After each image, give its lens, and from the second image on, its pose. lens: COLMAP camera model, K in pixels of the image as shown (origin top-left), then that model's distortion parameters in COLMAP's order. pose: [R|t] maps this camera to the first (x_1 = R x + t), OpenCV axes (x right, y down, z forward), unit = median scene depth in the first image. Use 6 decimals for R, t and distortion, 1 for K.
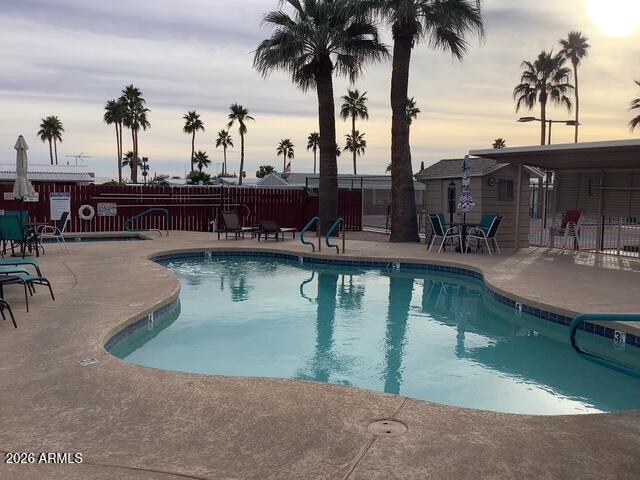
lens RADIAL K [[558.3, 0, 320.0], [0, 558.3, 240.0], [0, 0, 1]] dist [-0.003929, -0.015159]
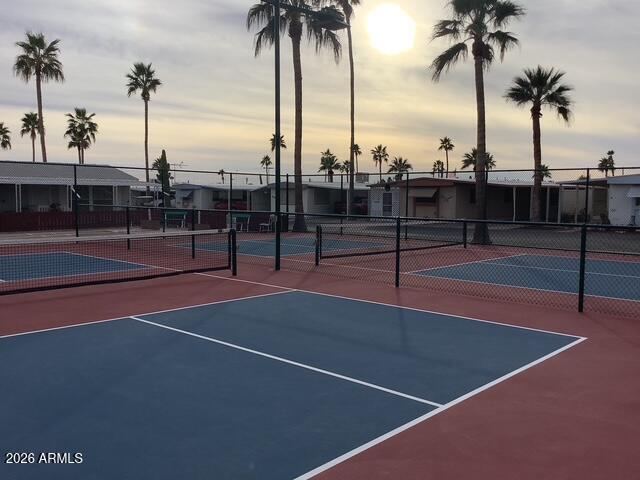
lens RADIAL K [[558.3, 0, 320.0], [0, 558.3, 240.0], [0, 0, 1]] dist [-0.003929, -0.015159]
pose [[0.937052, -0.029711, 0.347922, 0.135903], [0.031231, 0.999511, 0.001240, -0.020330], [-0.347789, 0.009704, 0.937522, 0.280022]]
